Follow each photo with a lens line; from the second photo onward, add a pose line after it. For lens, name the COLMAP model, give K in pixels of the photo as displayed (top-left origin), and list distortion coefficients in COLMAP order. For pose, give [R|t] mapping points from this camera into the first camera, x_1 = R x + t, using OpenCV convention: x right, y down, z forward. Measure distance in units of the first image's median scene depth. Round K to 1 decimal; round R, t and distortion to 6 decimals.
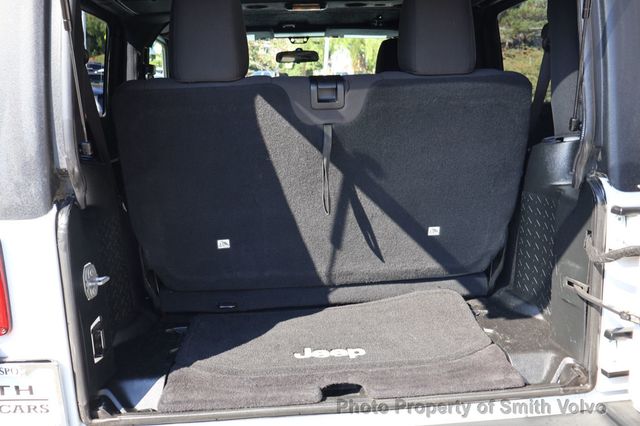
lens RADIAL K [[532.4, 0, 324.0], [0, 532.4, 210.6], [0, 0, 1]] dist [0.011875, -0.015060]
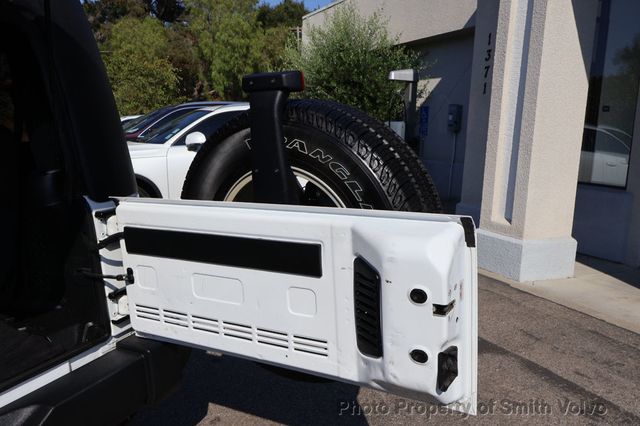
lens RADIAL K [[532.4, 0, 307.2], [0, 532.4, 217.7], [0, 0, 1]] dist [0.011875, -0.015060]
pose [[0.585733, -0.174461, 0.791505, -0.255894], [0.198879, 0.977640, 0.068313, 0.018142], [-0.785725, 0.117401, 0.607332, -0.327690]]
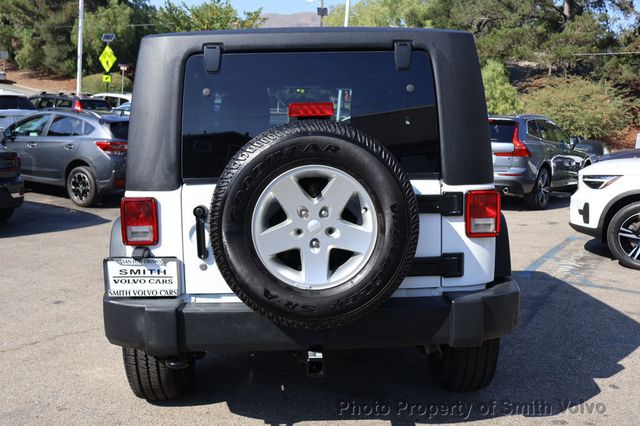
lens RADIAL K [[634.5, 0, 322.2], [0, 634.5, 214.9], [0, 0, 1]] dist [0.018478, 0.000000]
pose [[0.999339, 0.022859, -0.028252, 0.112833], [-0.024795, 0.997226, -0.070179, 0.214693], [0.026569, 0.070834, 0.997134, -1.202906]]
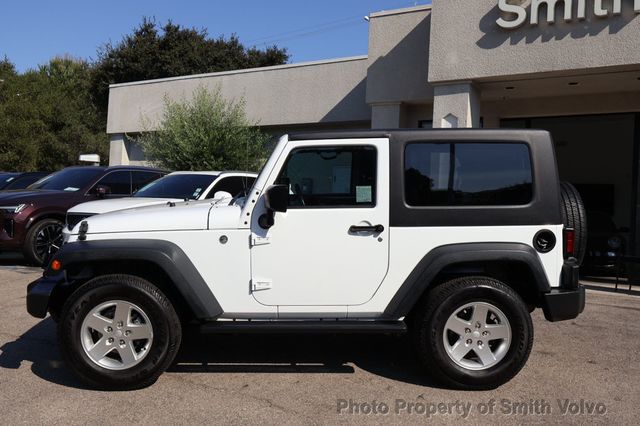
lens RADIAL K [[634.5, 0, 315.4], [0, 634.5, 210.5], [0, 0, 1]] dist [0.018478, 0.000000]
pose [[0.028236, -0.043041, 0.998674, -3.913203], [0.196274, 0.979863, 0.036680, -0.434813], [-0.980142, 0.194979, 0.036115, 1.937163]]
